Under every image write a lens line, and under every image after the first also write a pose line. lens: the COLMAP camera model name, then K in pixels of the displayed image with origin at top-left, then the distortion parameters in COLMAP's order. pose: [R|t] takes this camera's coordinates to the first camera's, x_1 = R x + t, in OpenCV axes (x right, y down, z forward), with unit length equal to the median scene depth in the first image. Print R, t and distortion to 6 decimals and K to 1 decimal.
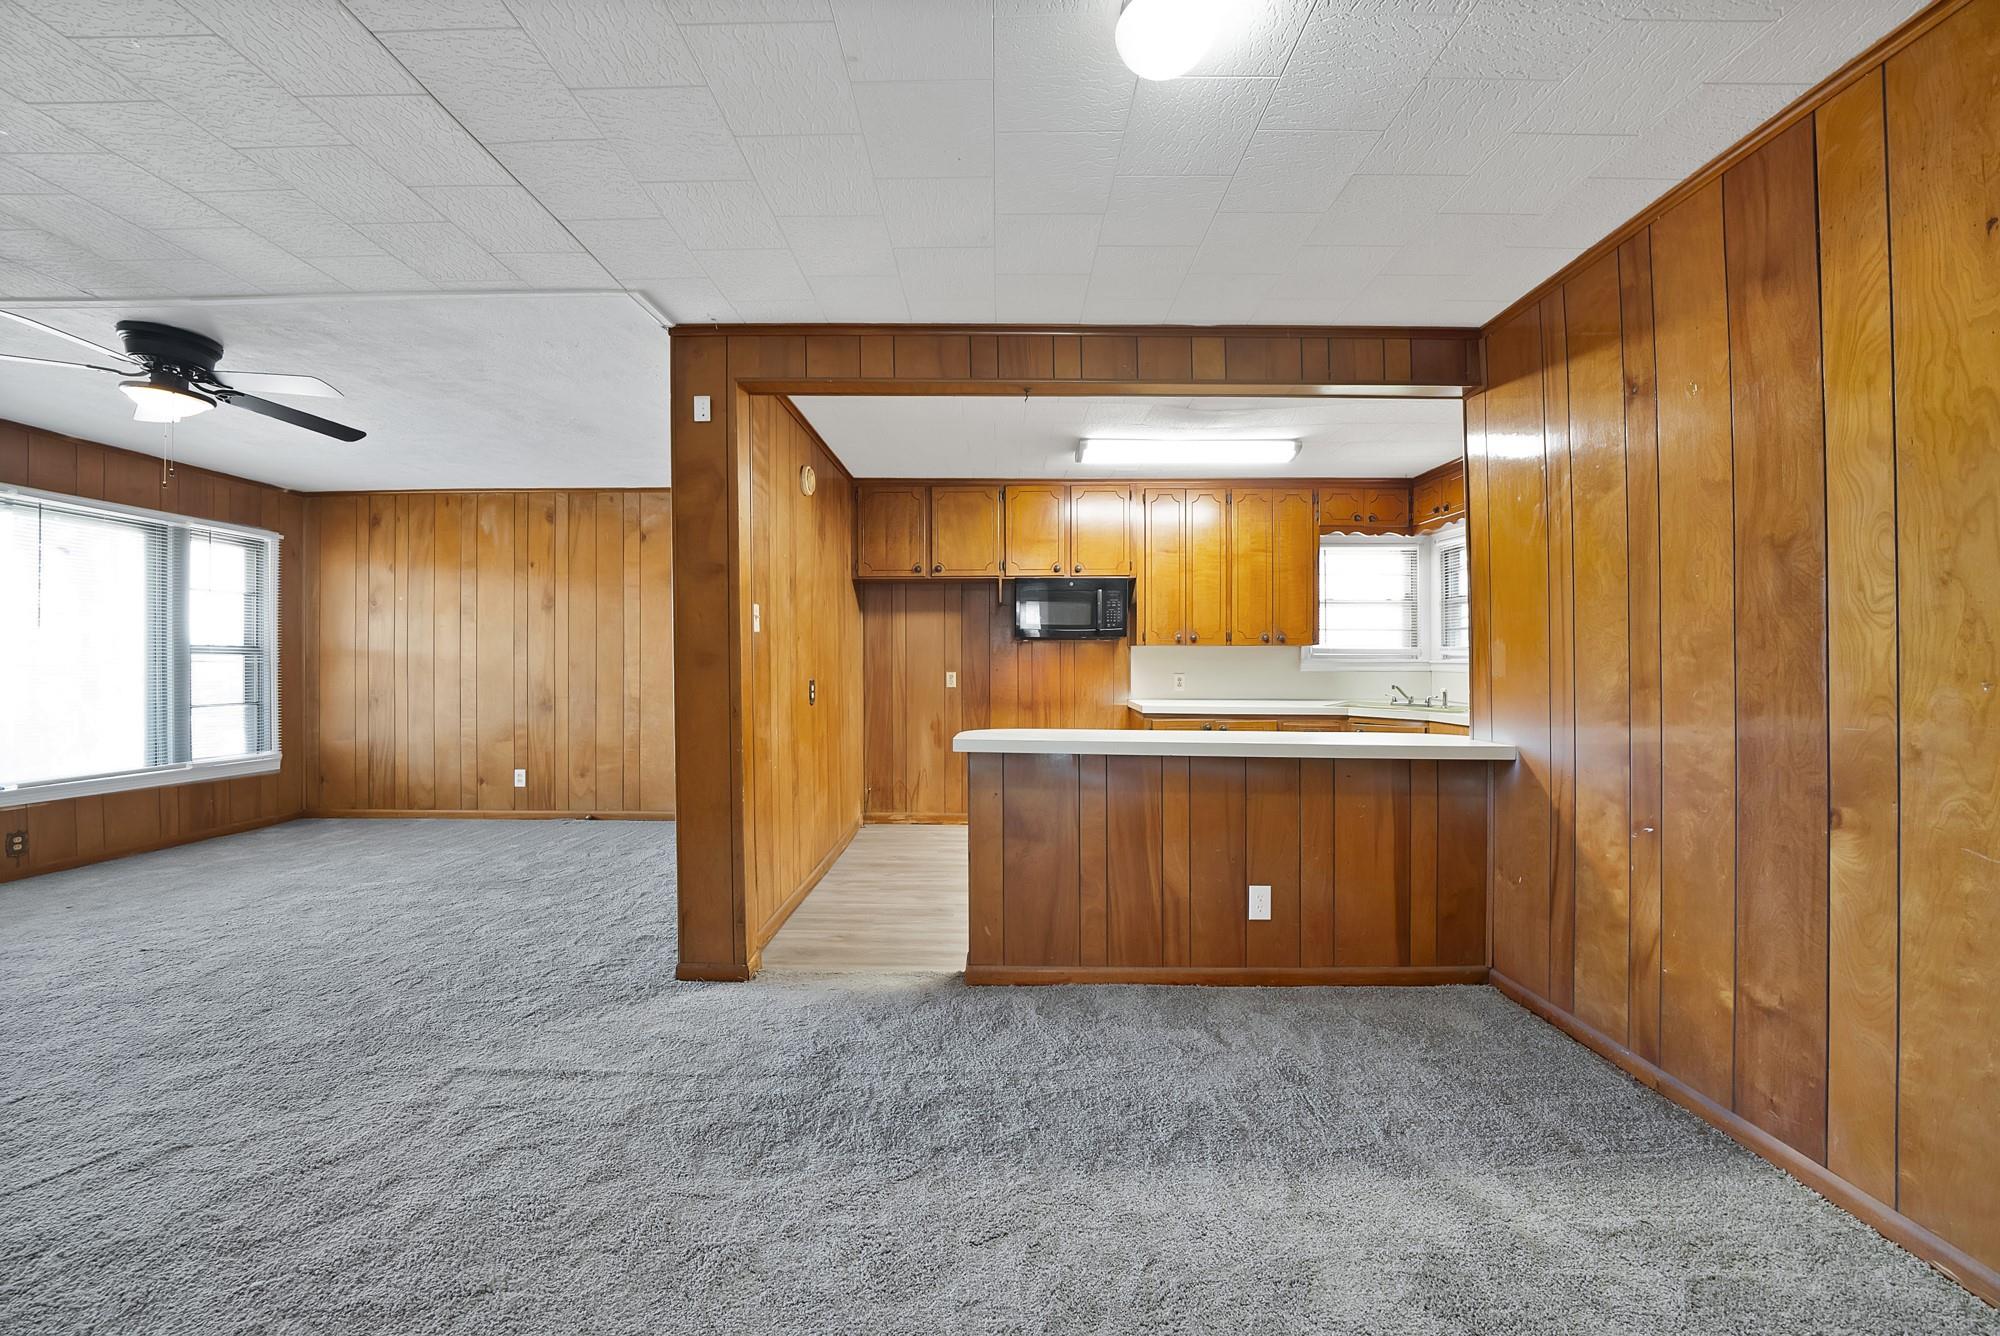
lens RADIAL K [[719.1, 0, 1003.1], [0, 719.1, 669.6], [0, 0, 1]] dist [-0.028265, 0.003208]
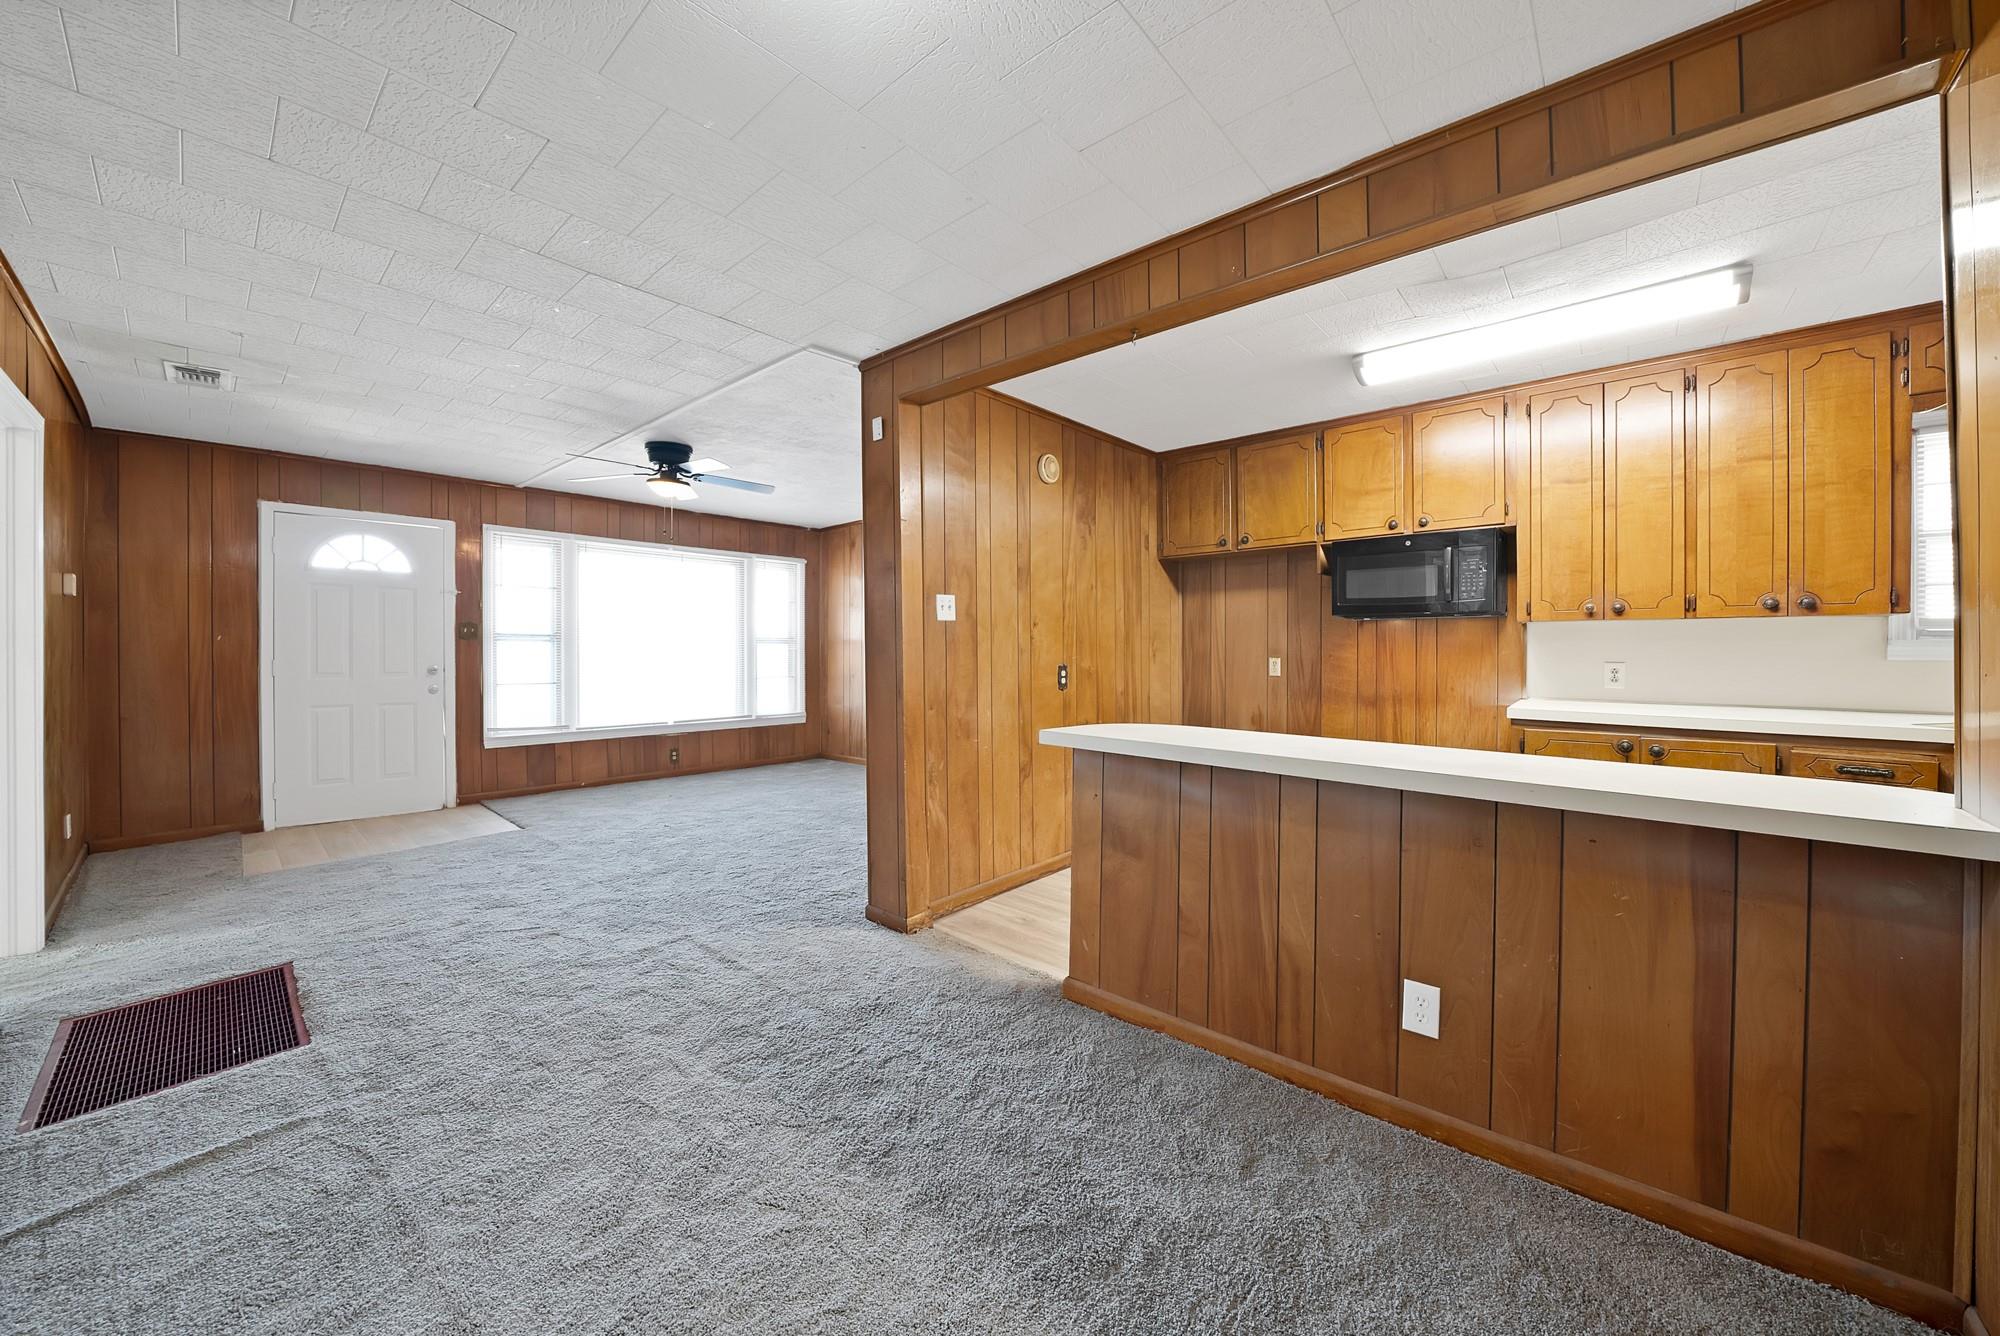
lens RADIAL K [[719.1, 0, 999.1], [0, 719.1, 666.4], [0, 0, 1]] dist [-0.028265, 0.003208]
pose [[0.757338, 0.012874, -0.652897, 0.257268], [-0.001782, 0.999843, 0.017649, -0.000806], [0.653021, -0.012203, 0.757241, 0.138237]]
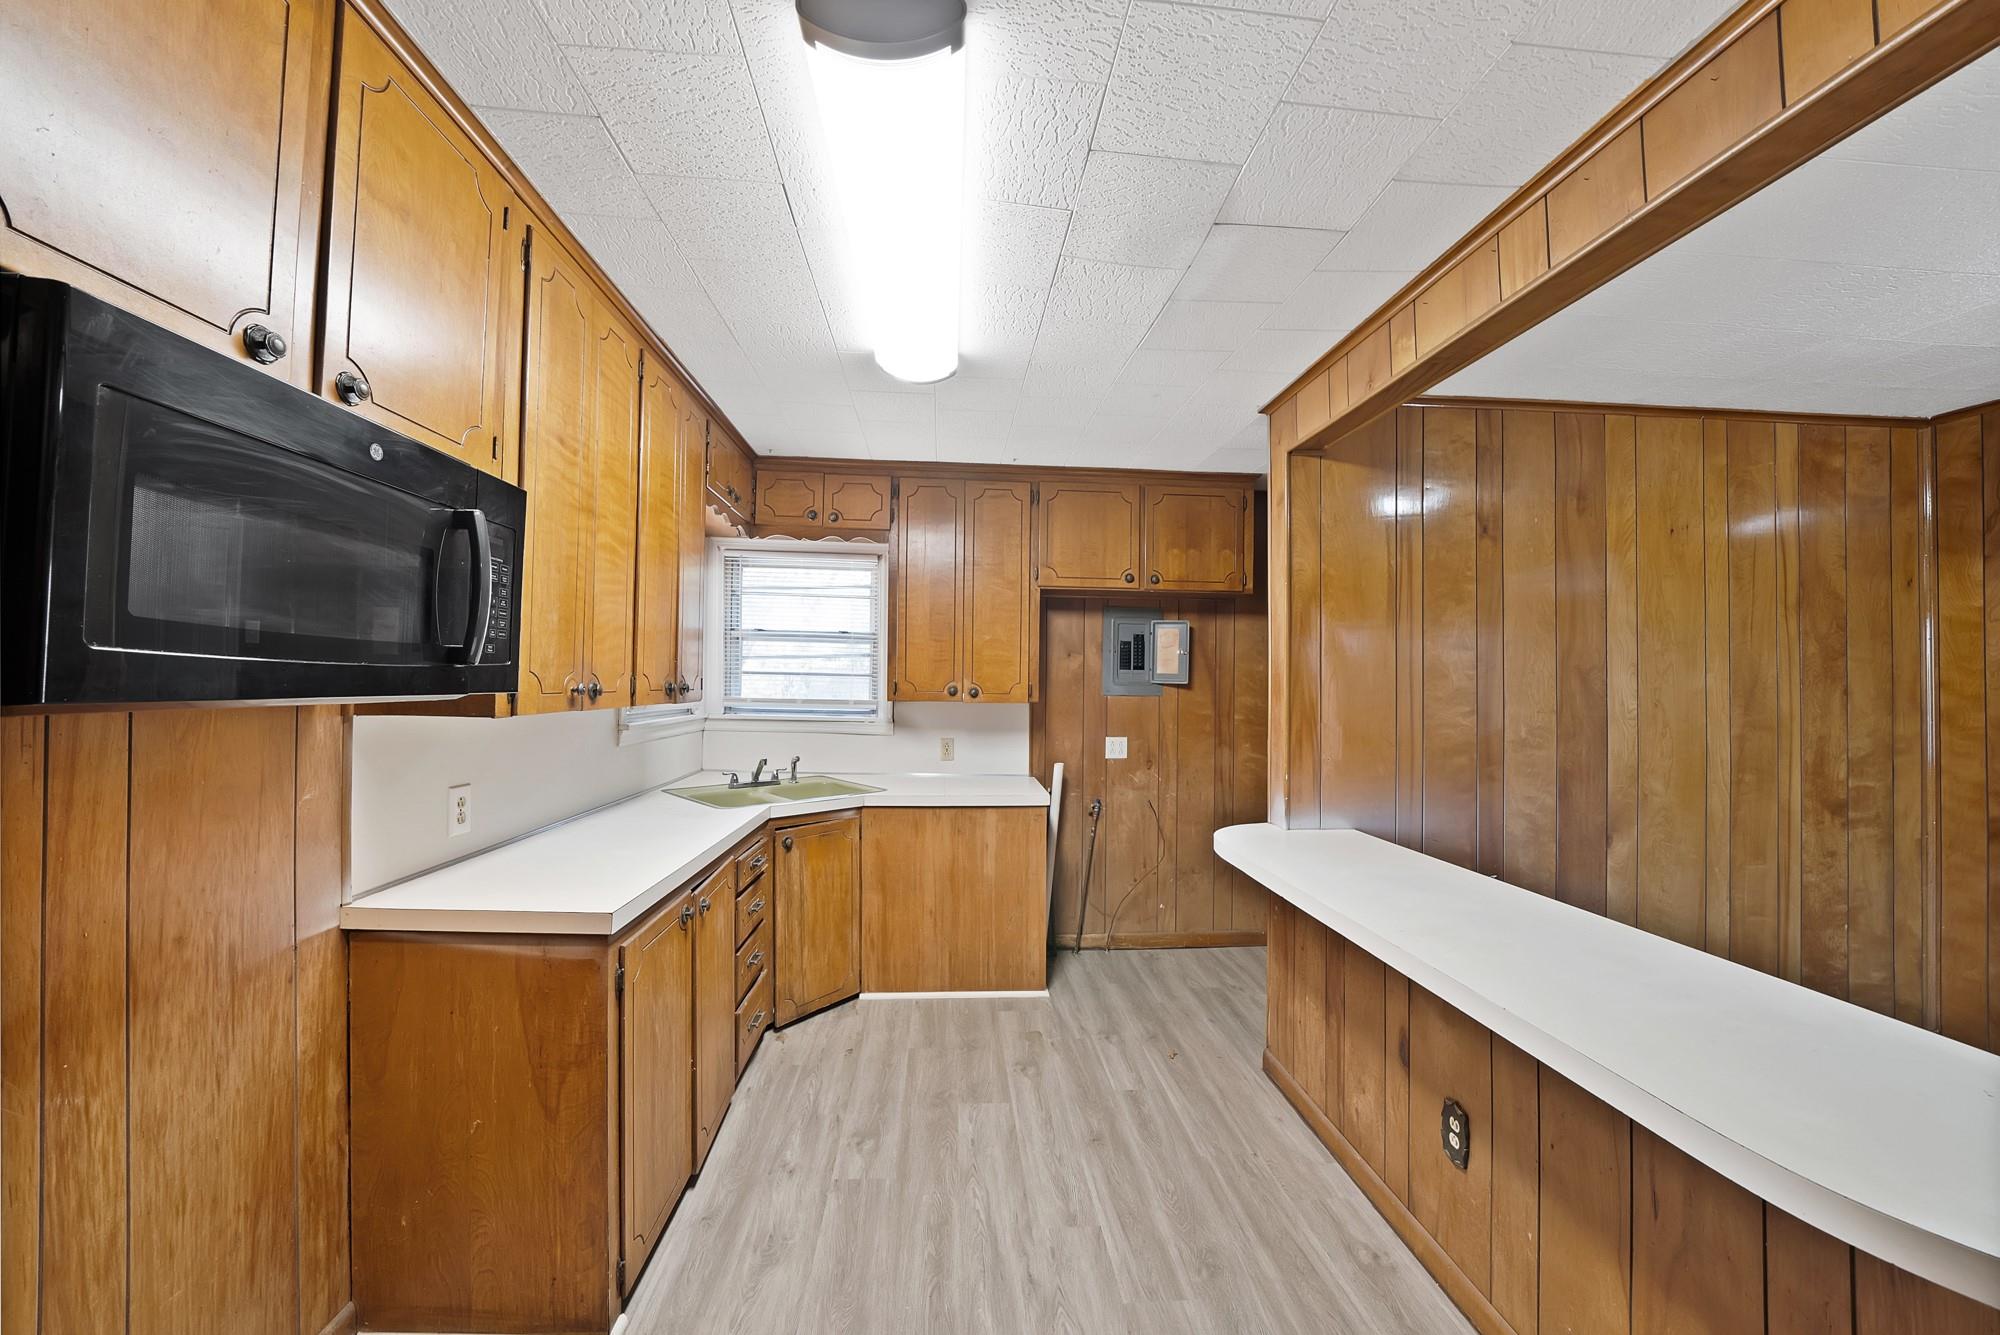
lens RADIAL K [[719.1, 0, 978.1], [0, 719.1, 665.1], [0, 0, 1]] dist [-0.028265, 0.003208]
pose [[-0.061369, 0.021309, 0.997888, -0.122583], [-0.007808, 0.999731, -0.021829, -0.050696], [-0.998085, -0.009131, -0.061186, 0.817400]]
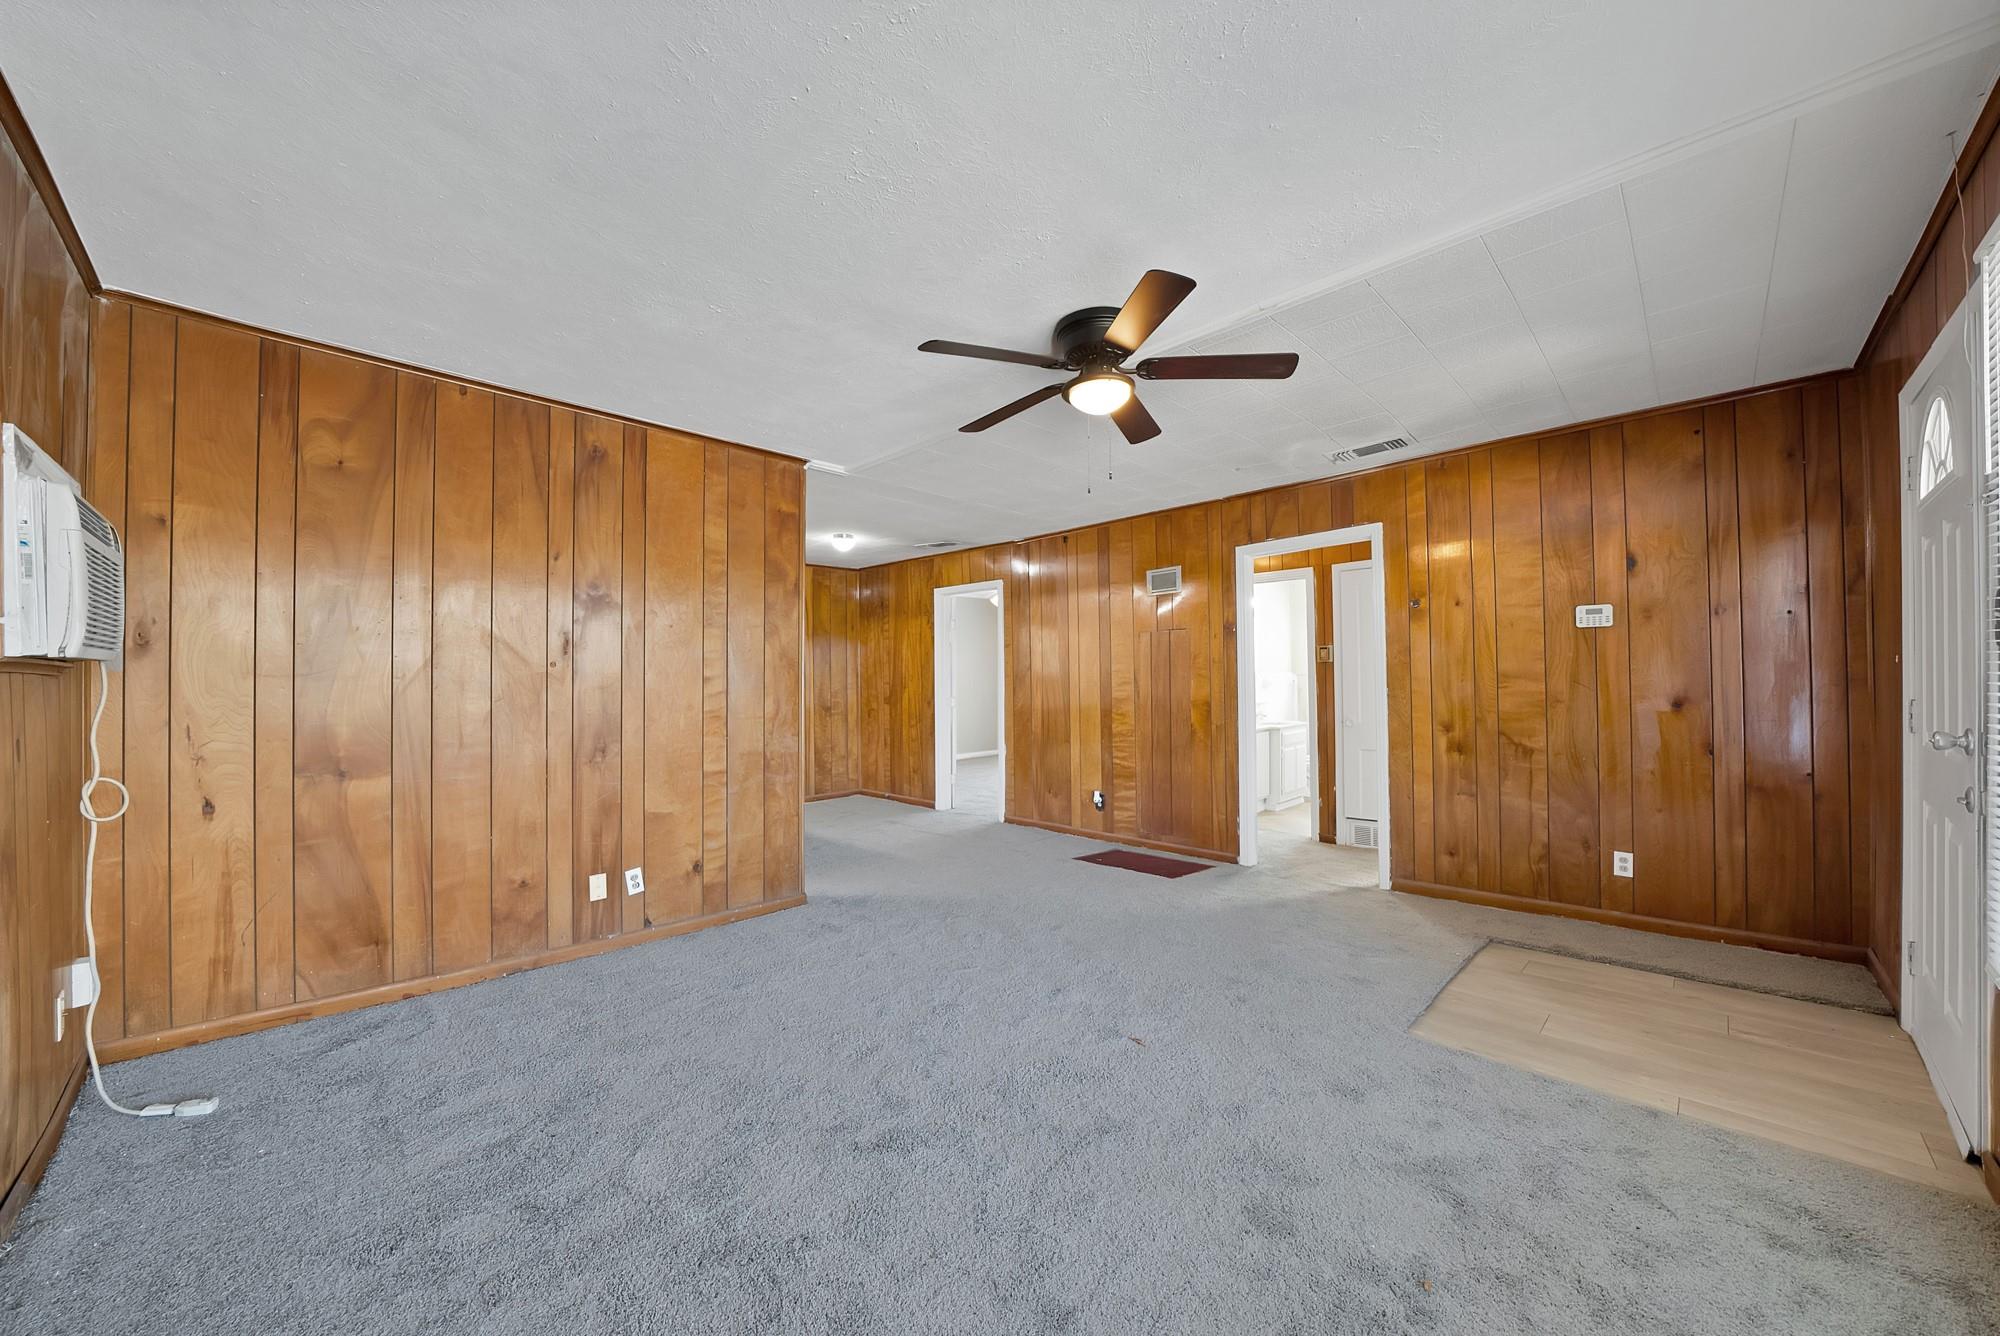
lens RADIAL K [[719.1, 0, 987.5], [0, 719.1, 675.7], [0, 0, 1]] dist [-0.028265, 0.003208]
pose [[-0.713753, 0.013479, 0.700268, -0.980160], [0.012151, 0.999903, -0.006862, -0.012075], [-0.700292, 0.003611, -0.713847, 0.985855]]
